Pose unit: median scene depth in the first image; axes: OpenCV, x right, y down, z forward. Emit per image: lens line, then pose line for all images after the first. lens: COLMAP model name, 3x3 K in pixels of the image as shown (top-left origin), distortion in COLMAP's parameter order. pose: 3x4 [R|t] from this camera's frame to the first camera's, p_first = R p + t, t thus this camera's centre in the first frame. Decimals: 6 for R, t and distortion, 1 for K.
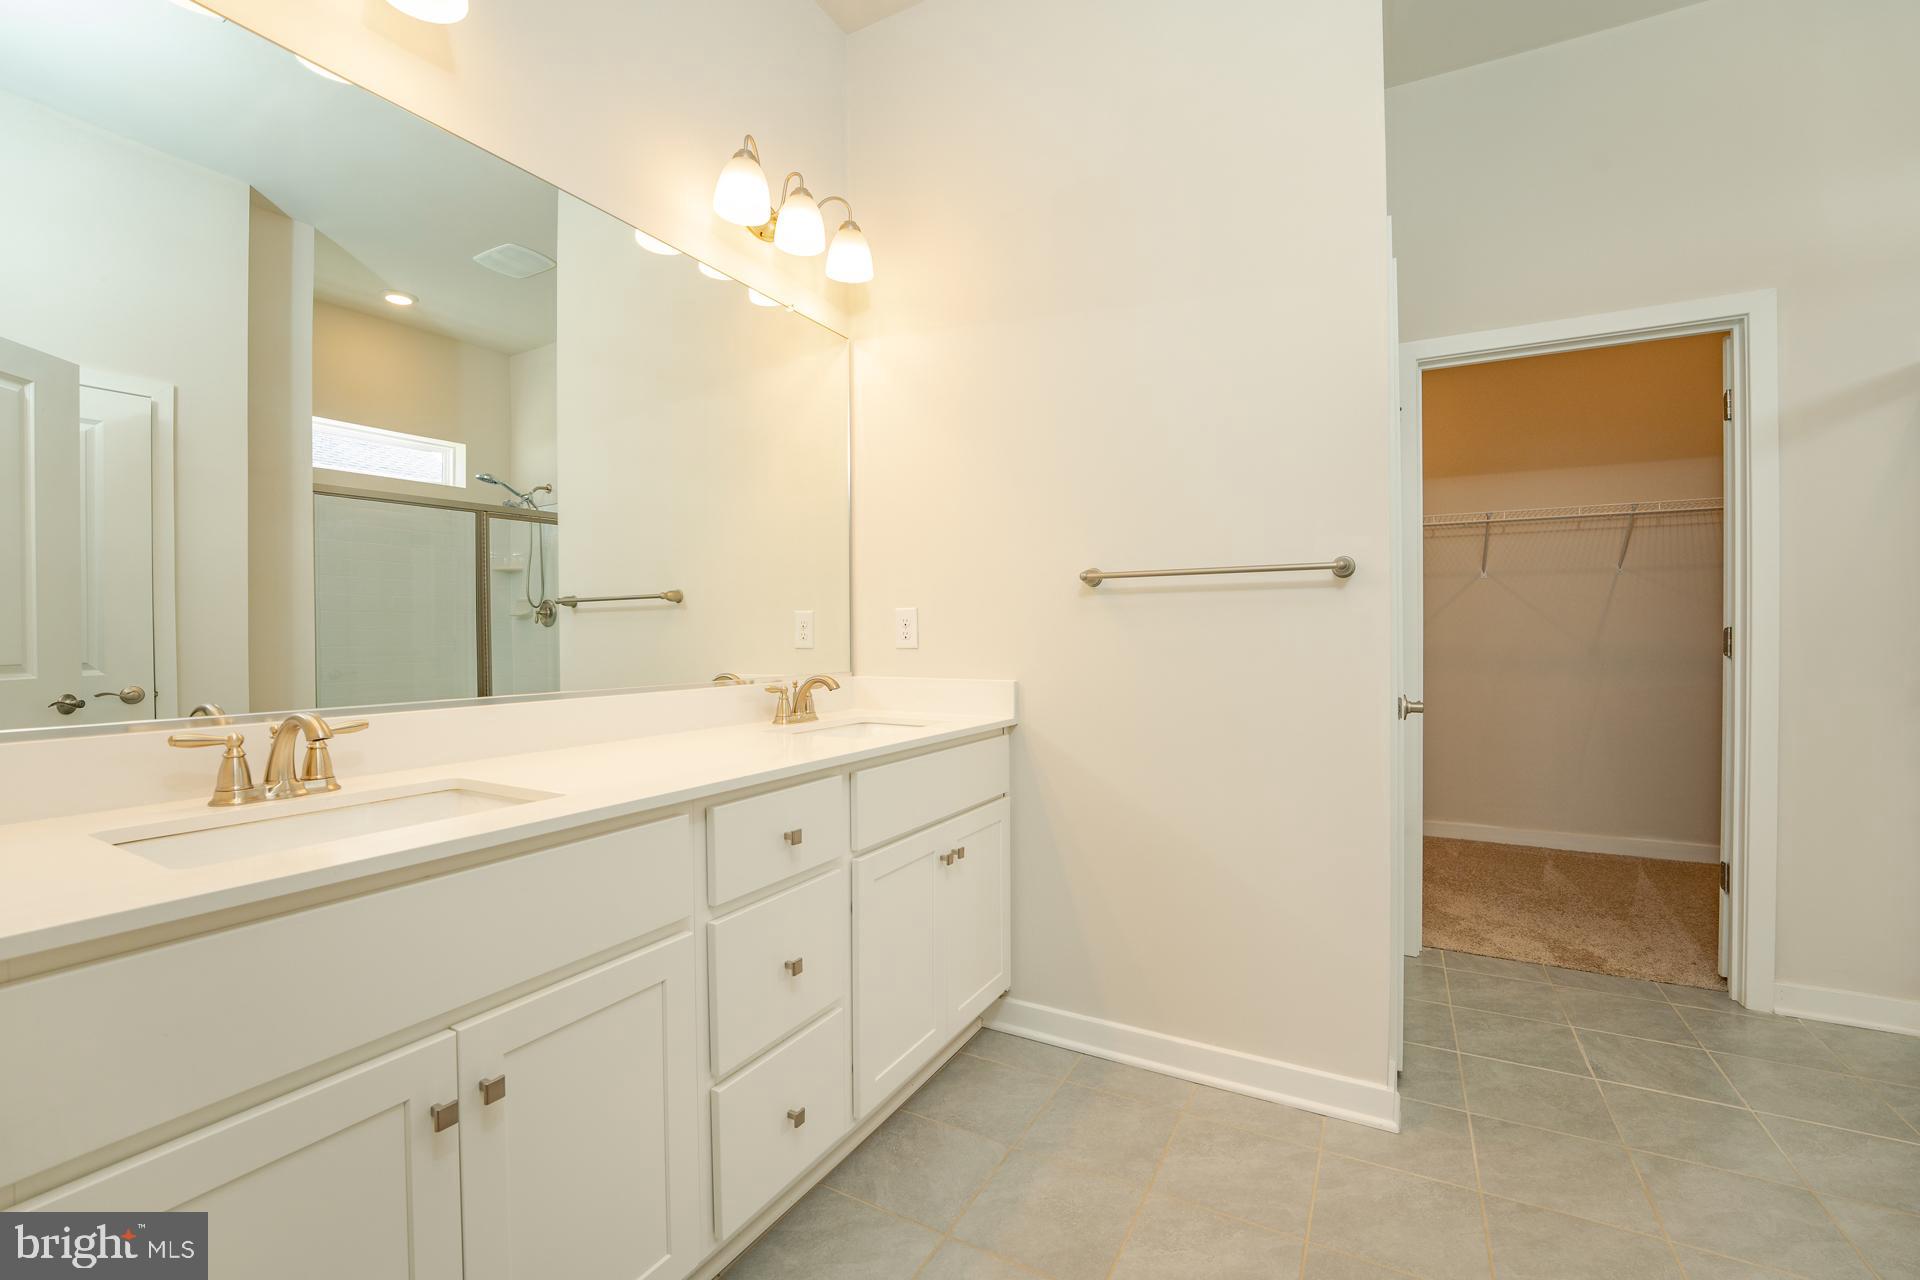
lens RADIAL K [[786.6, 0, 960.0], [0, 786.6, 640.0], [0, 0, 1]] dist [-0.012595, -0.000068]
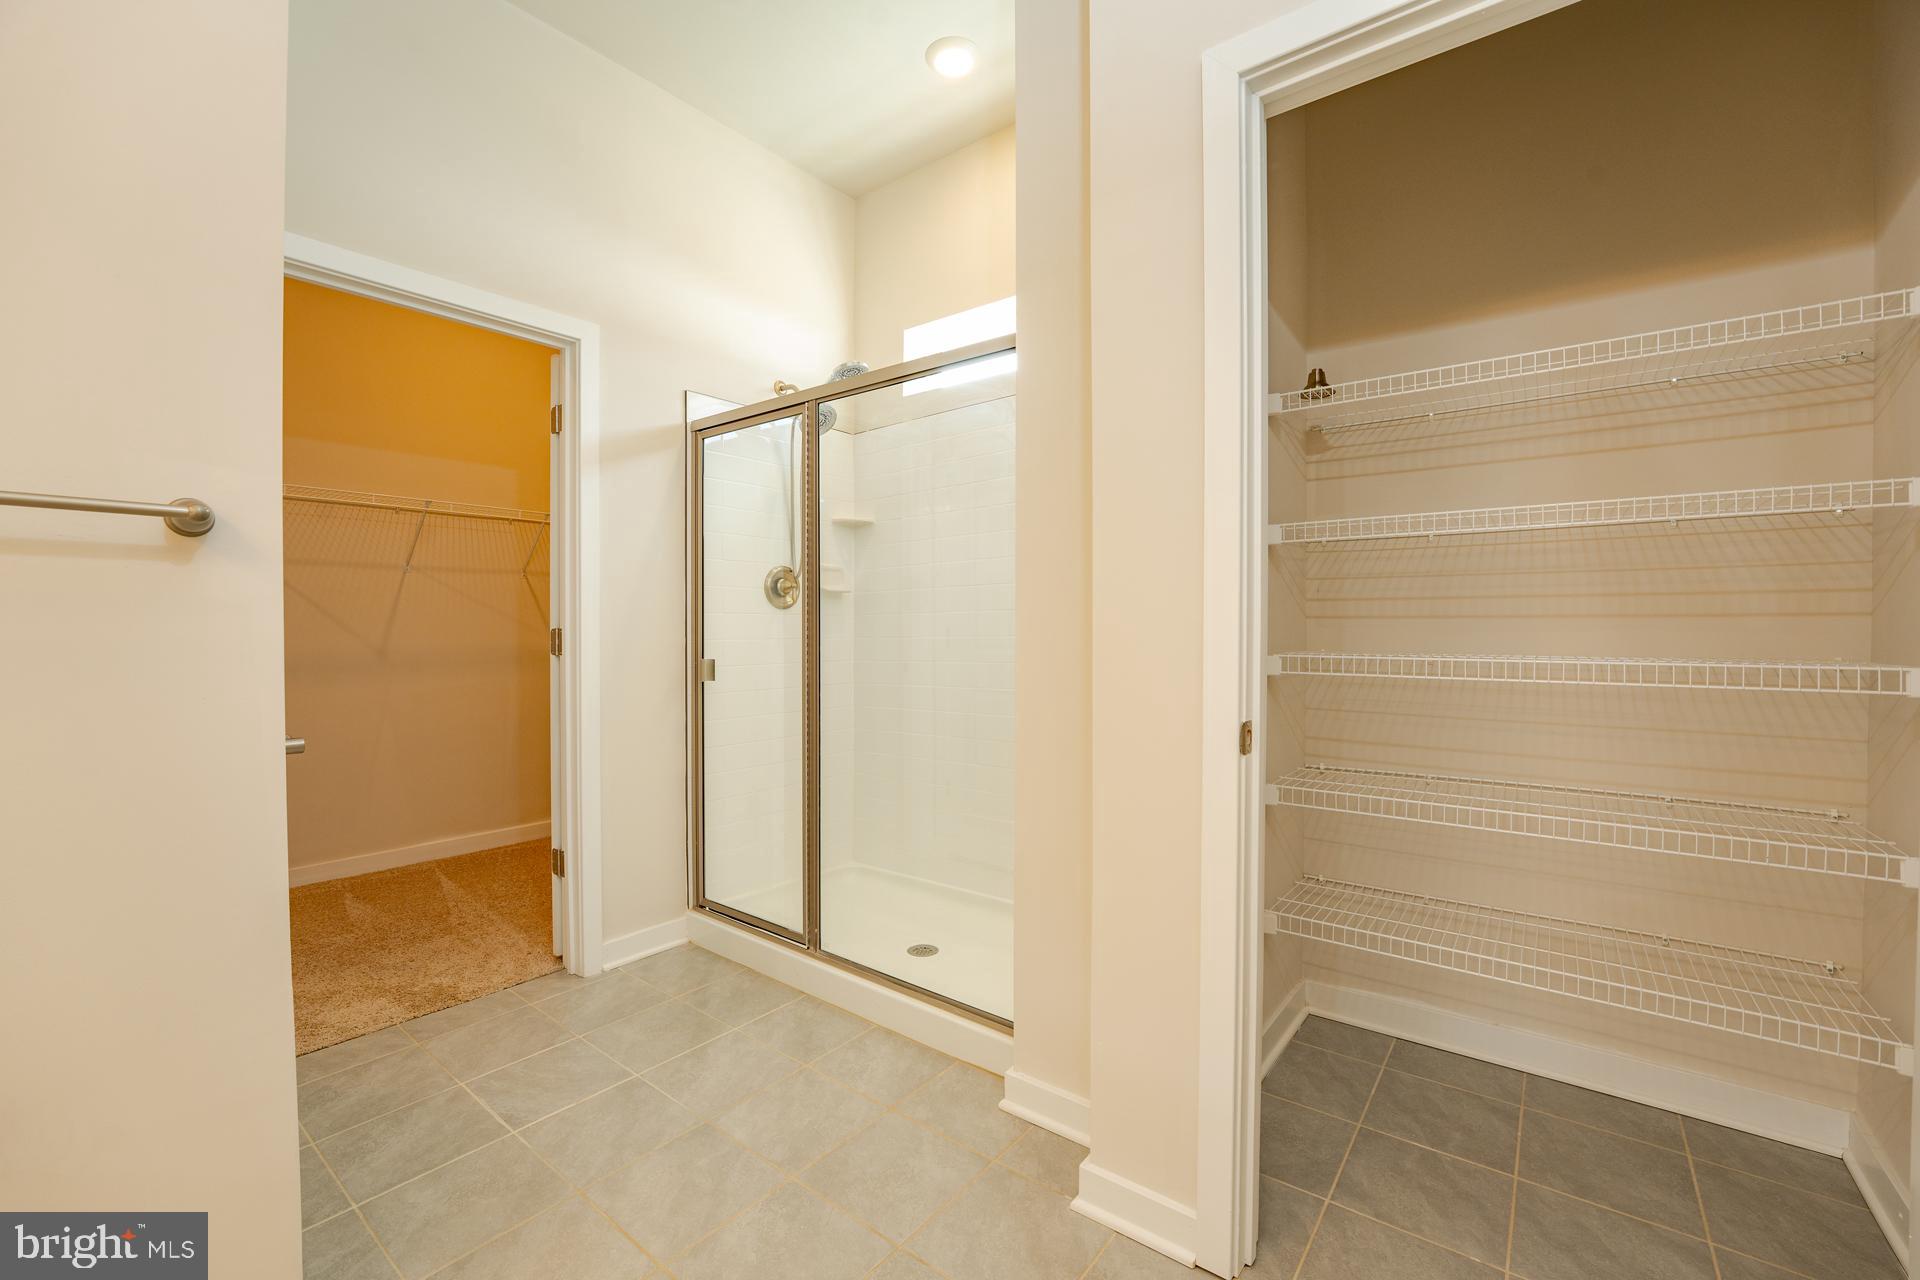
lens RADIAL K [[786.6, 0, 960.0], [0, 786.6, 640.0], [0, 0, 1]] dist [-0.012595, -0.000068]
pose [[0.160749, -0.006670, 0.986973, 0.015077], [0.003792, 0.999974, 0.006140, -0.004218], [-0.986988, 0.002755, 0.160770, 0.288692]]
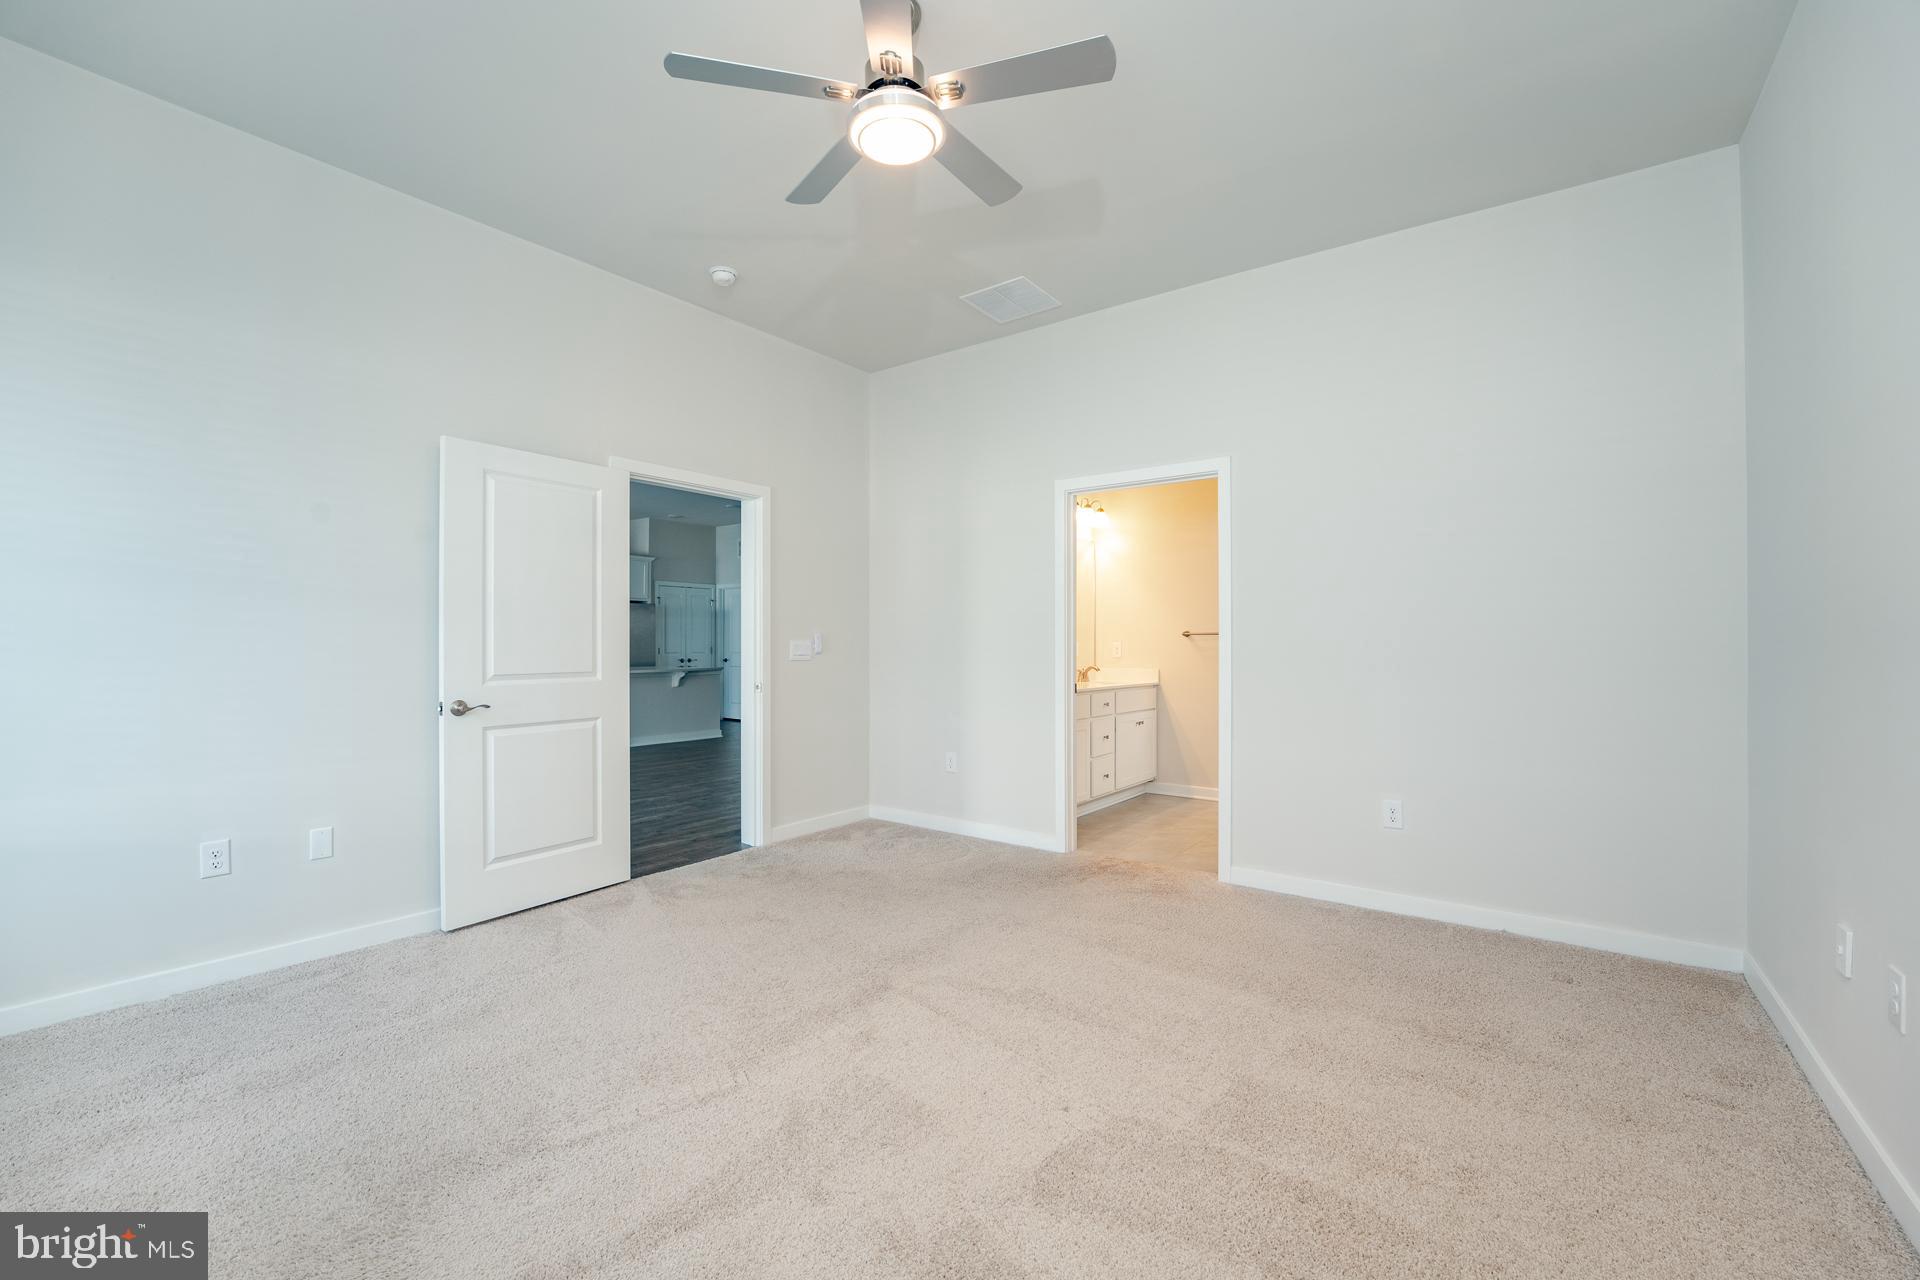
lens RADIAL K [[786.6, 0, 960.0], [0, 786.6, 640.0], [0, 0, 1]] dist [-0.012595, -0.000068]
pose [[0.990514, 0.005797, -0.137286, -0.248761], [-0.007469, 0.999904, -0.011668, -0.014982], [0.137205, 0.012583, 0.990463, -1.892719]]
